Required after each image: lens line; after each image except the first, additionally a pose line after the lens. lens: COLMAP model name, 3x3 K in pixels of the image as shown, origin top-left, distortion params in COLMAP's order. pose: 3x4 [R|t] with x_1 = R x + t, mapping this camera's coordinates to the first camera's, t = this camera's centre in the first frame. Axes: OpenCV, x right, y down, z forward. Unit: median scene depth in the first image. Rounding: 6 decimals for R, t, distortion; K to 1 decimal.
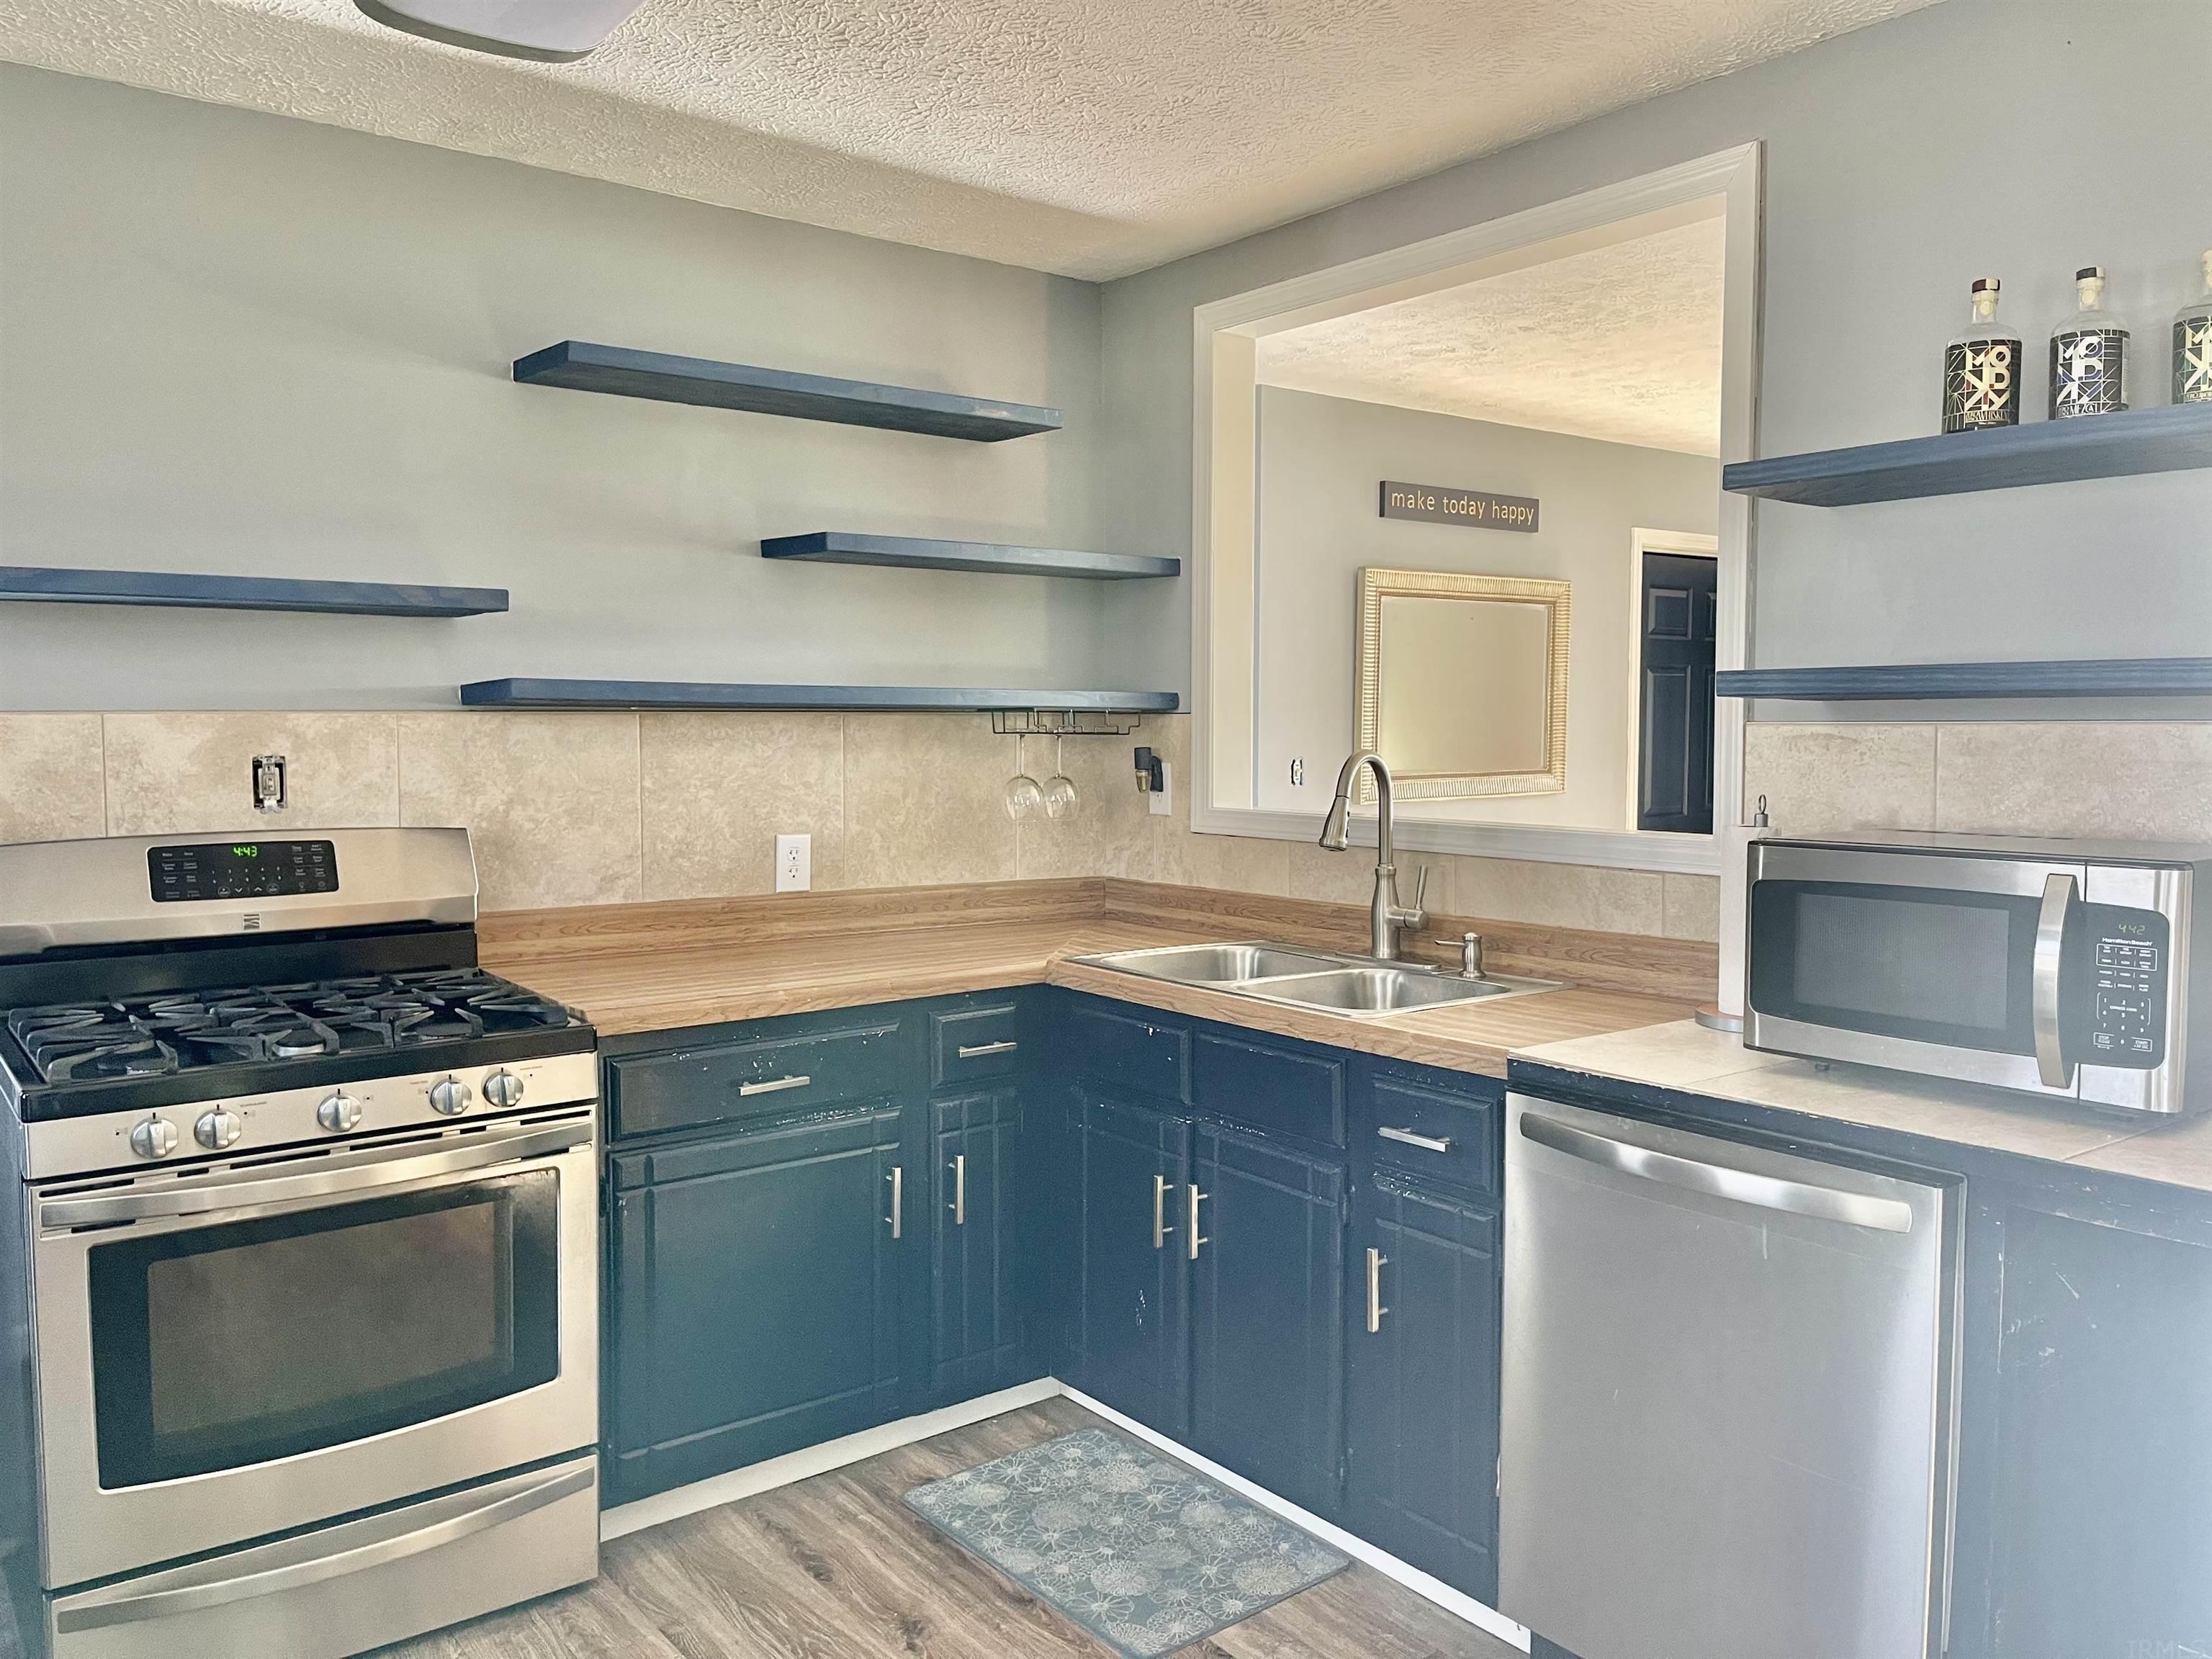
lens RADIAL K [[1681.7, 0, 1108.9], [0, 1681.7, 820.5], [0, 0, 1]] dist [0.064569, -0.084021]
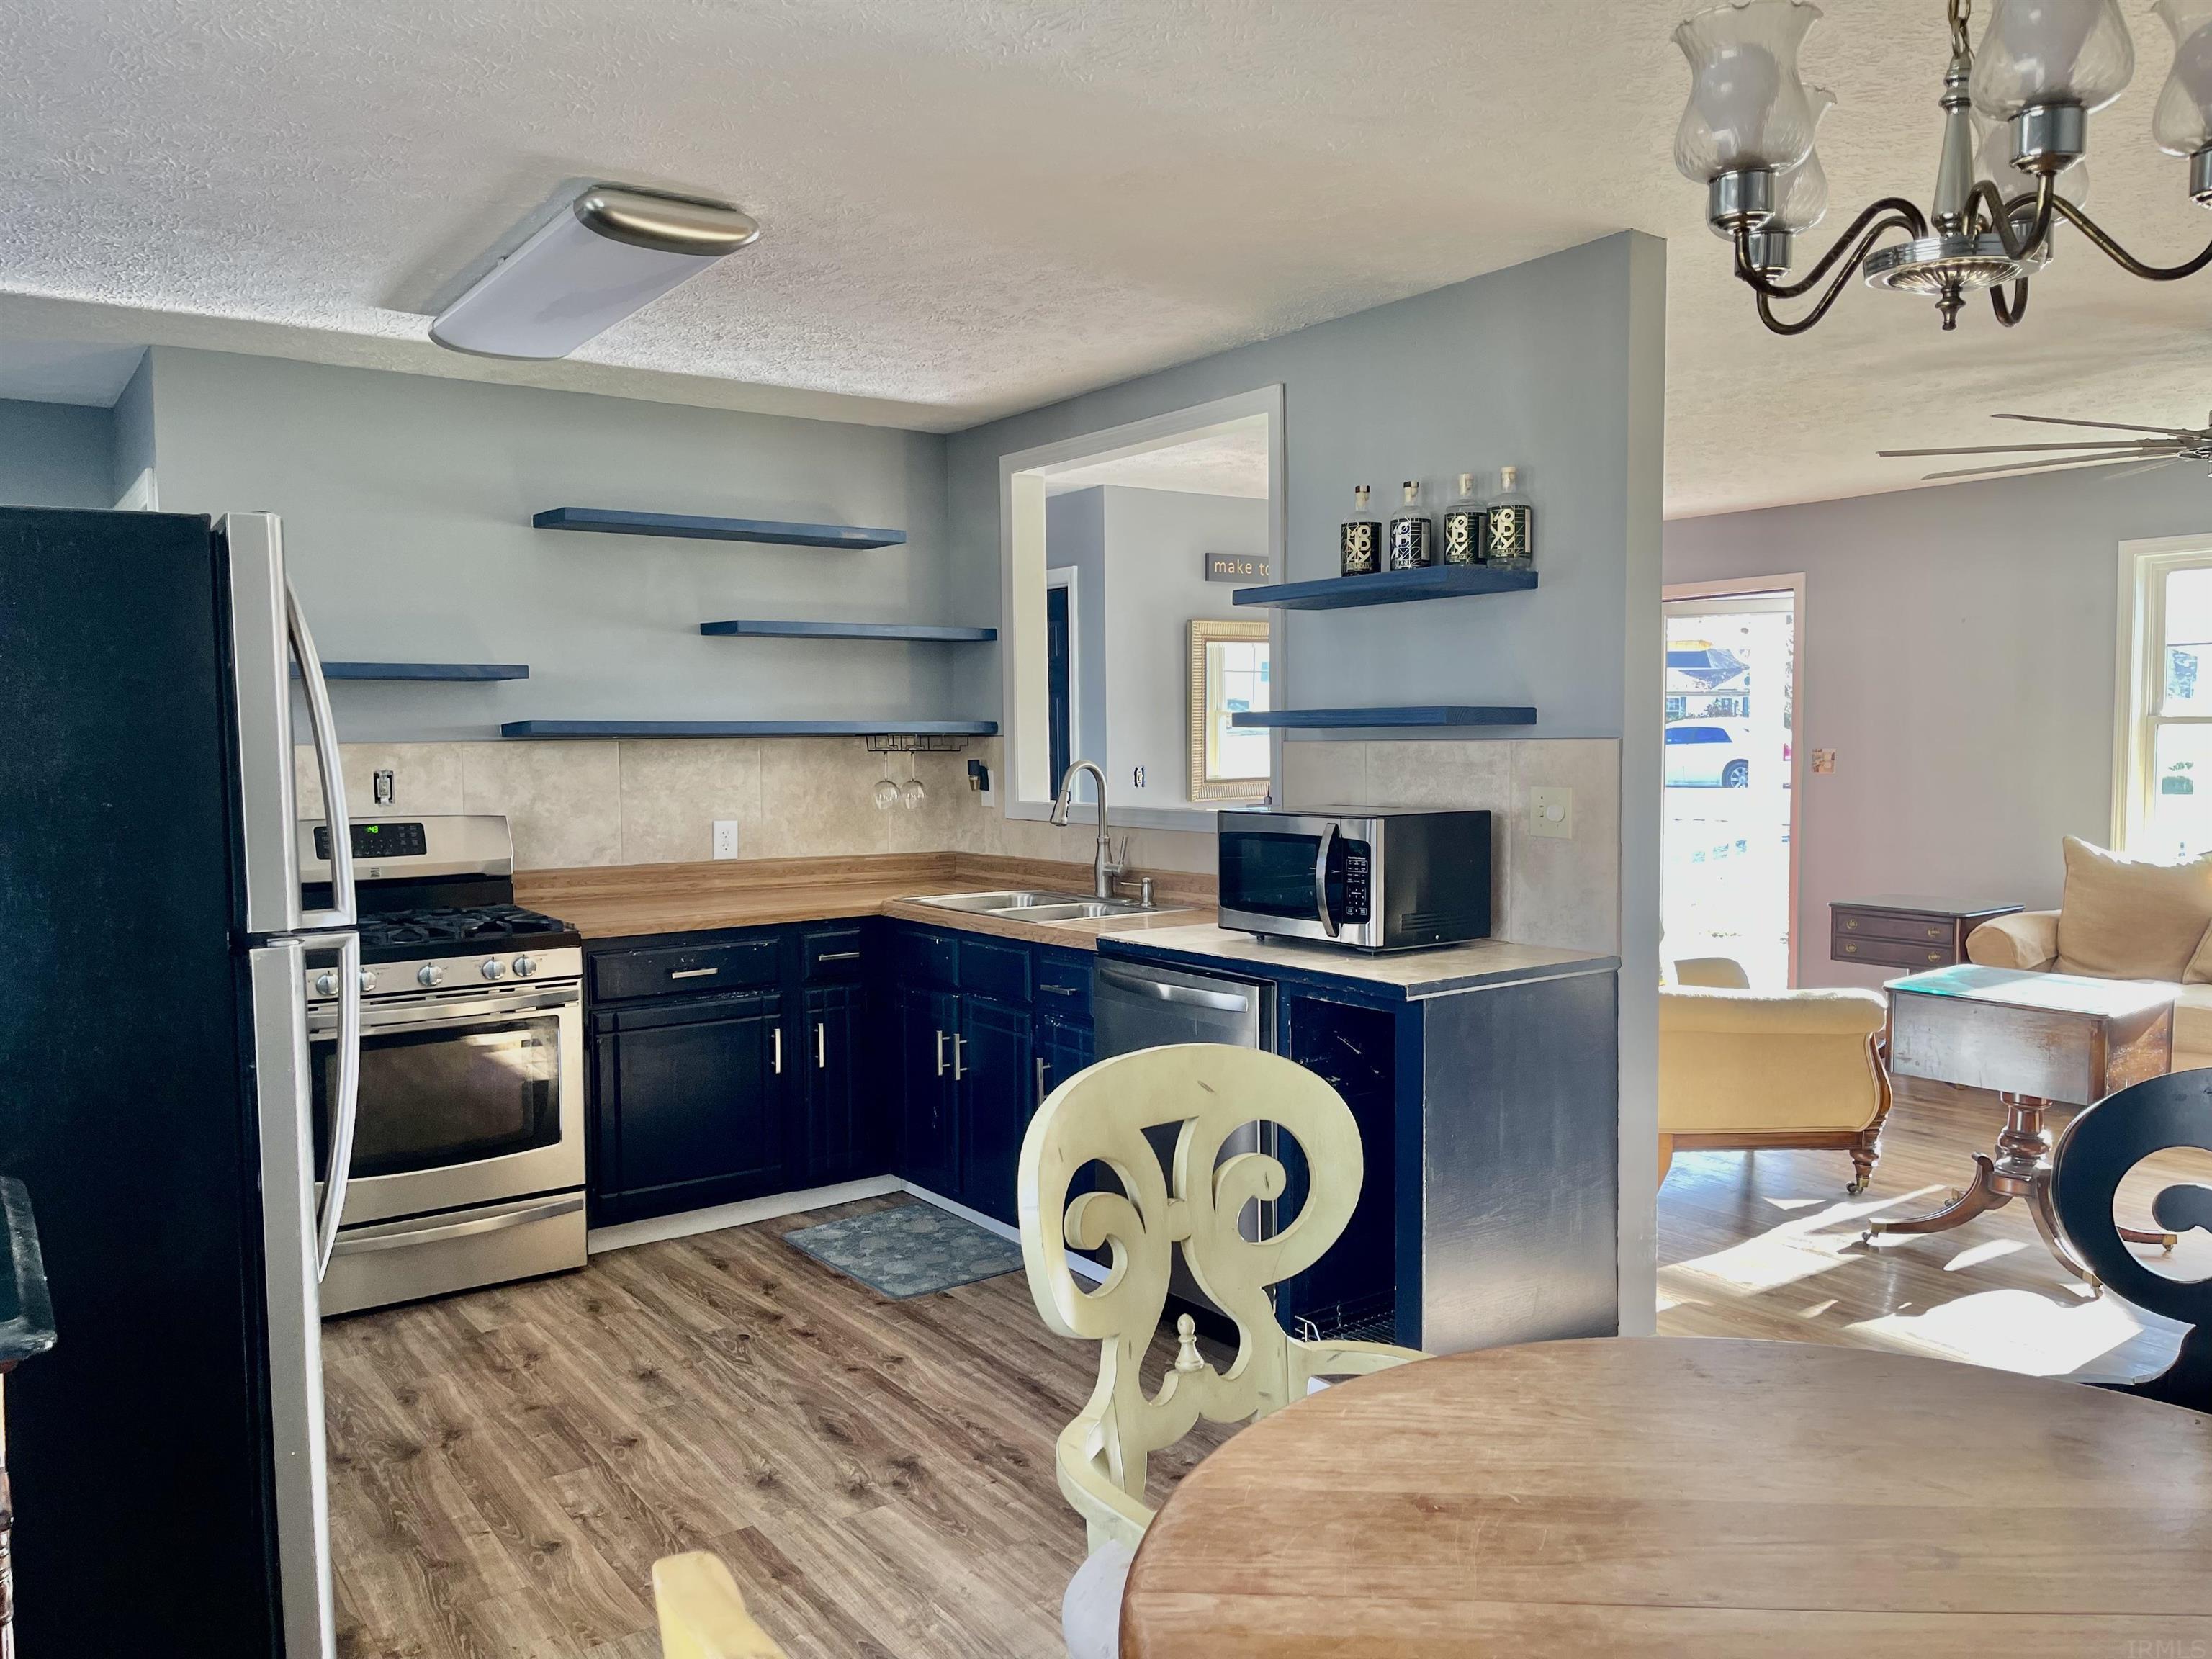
lens RADIAL K [[1681.7, 0, 1099.5], [0, 1681.7, 840.7], [0, 0, 1]] dist [0.064569, -0.084021]
pose [[0.999050, -0.008299, -0.042779, 0.258114], [0.008532, 0.999950, 0.005272, 0.026073], [0.042733, -0.005632, 0.999071, -0.590844]]
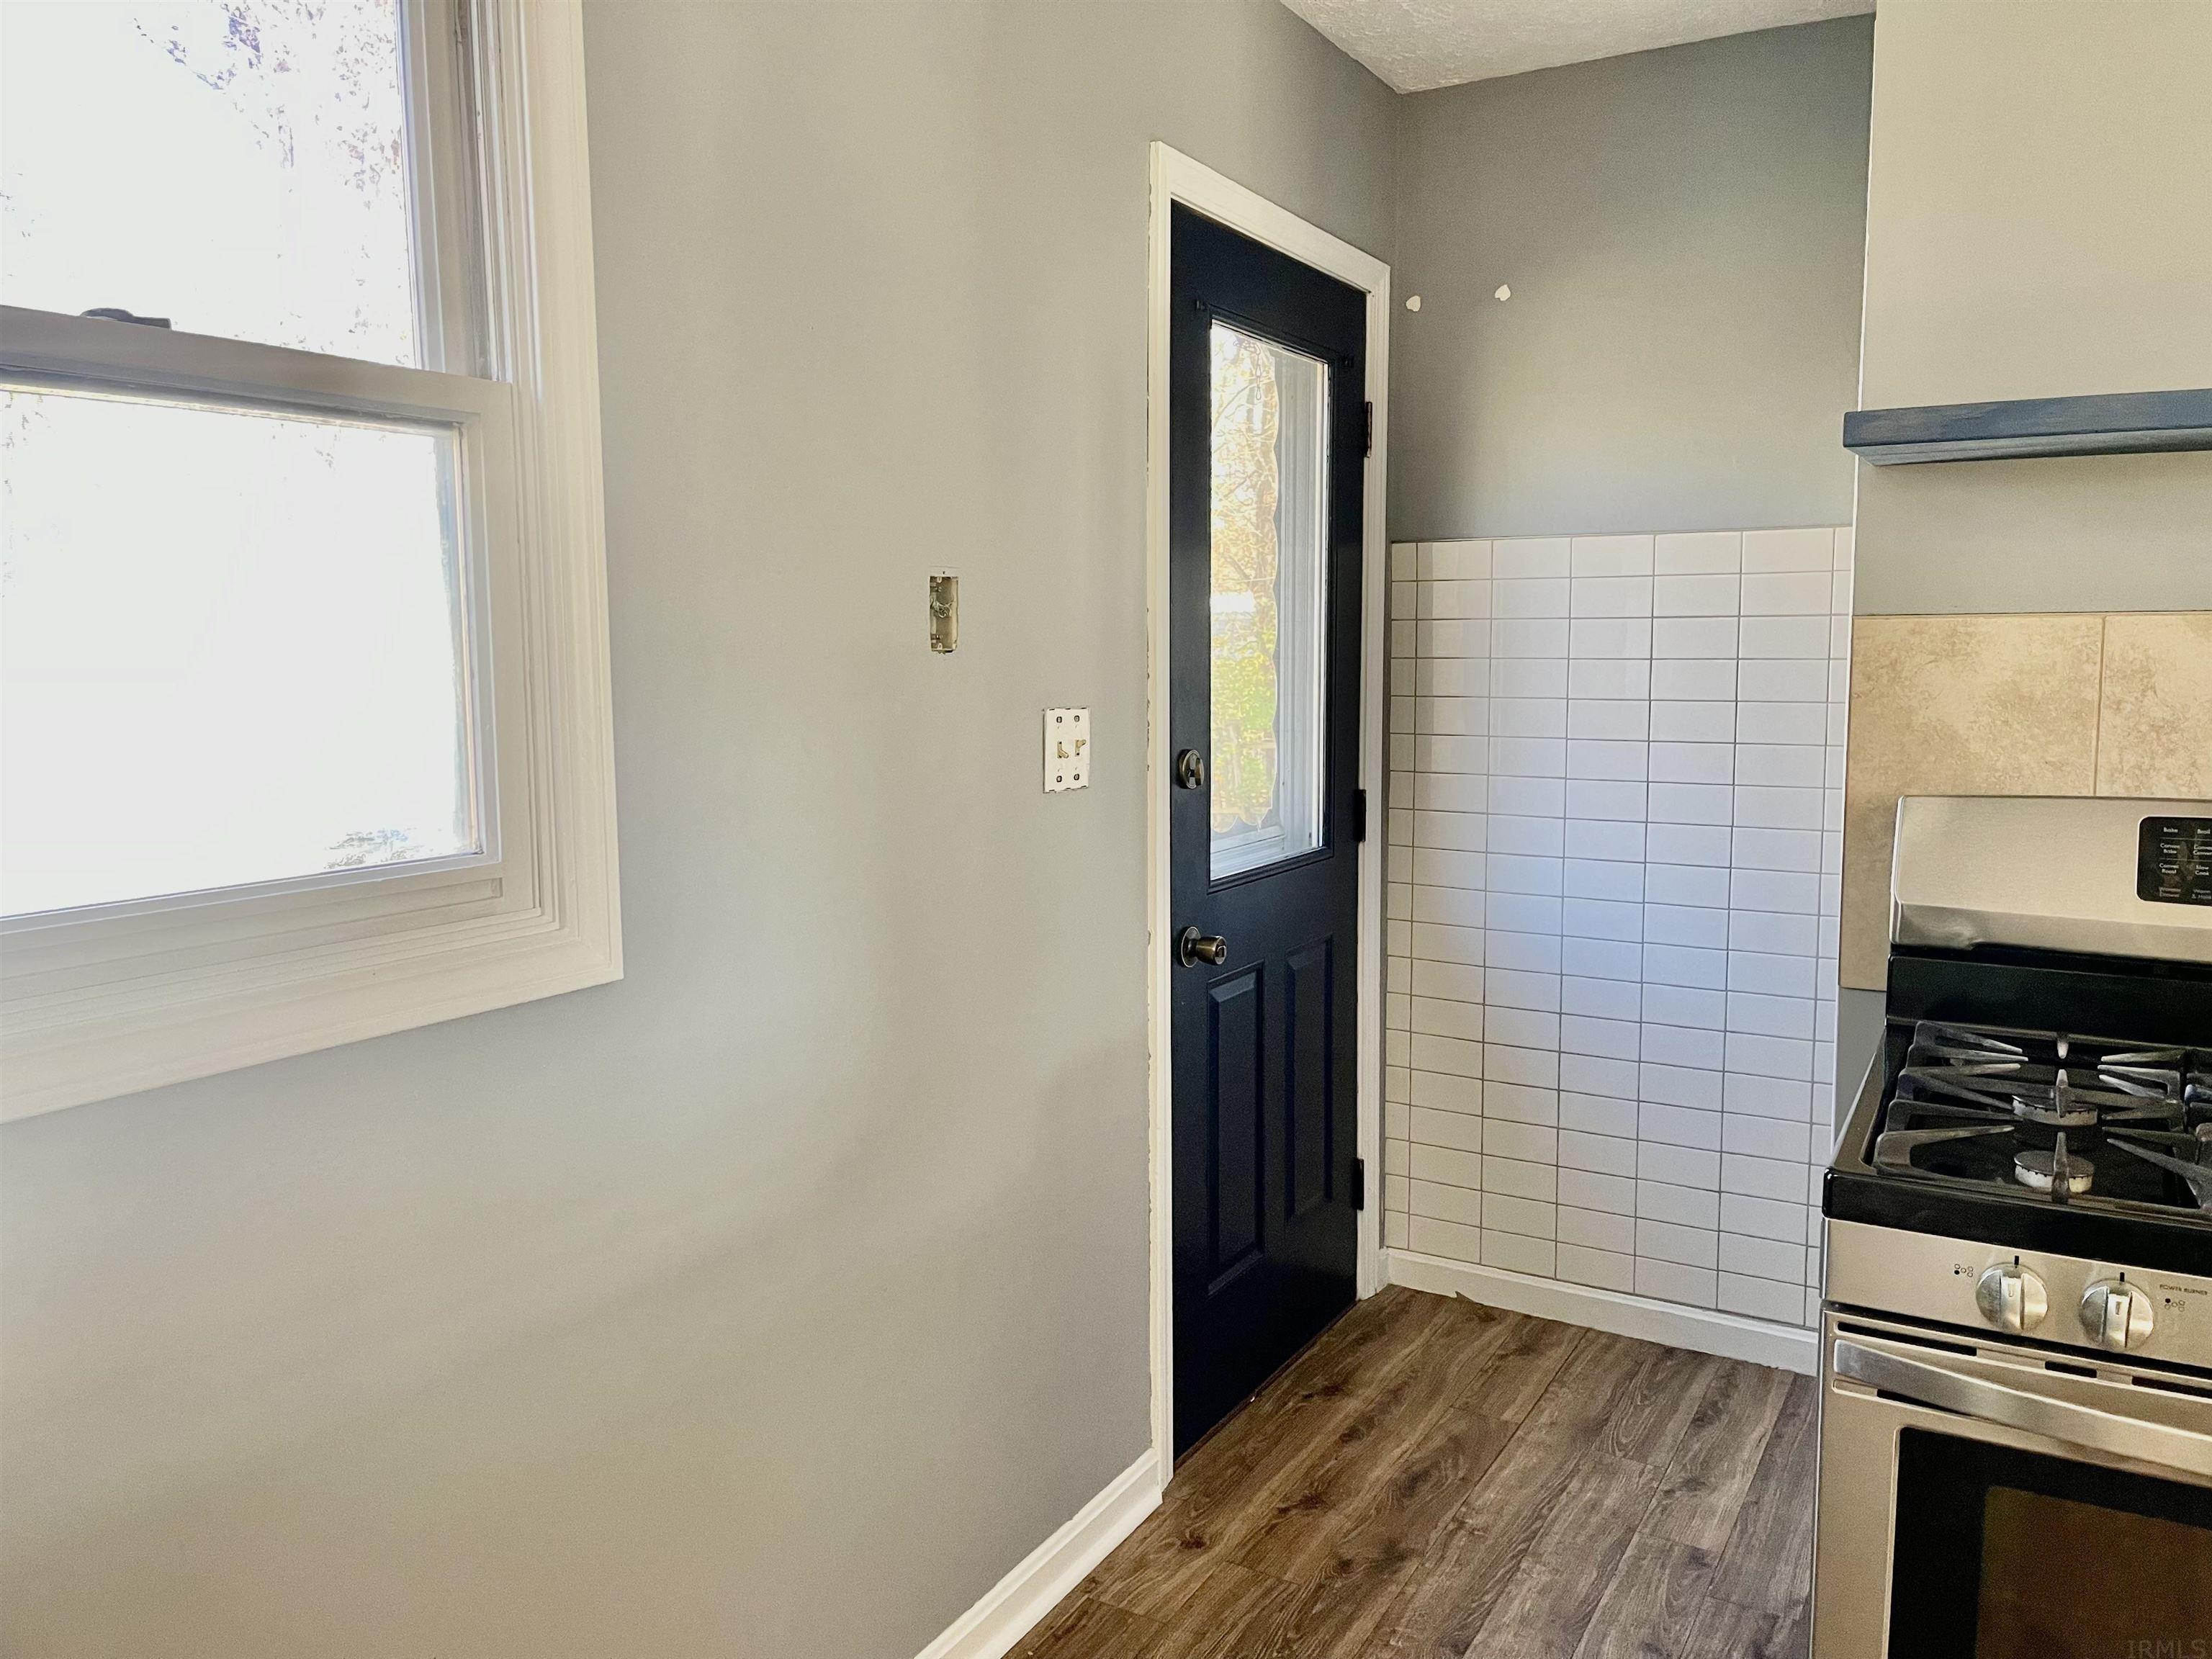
lens RADIAL K [[1681.7, 0, 1111.5], [0, 1681.7, 813.6], [0, 0, 1]] dist [0.064569, -0.084021]
pose [[0.386211, 0.093016, -0.917709, -0.104319], [-0.053141, 0.995494, 0.078536, -0.015197], [0.920879, 0.018436, 0.389413, 0.351269]]
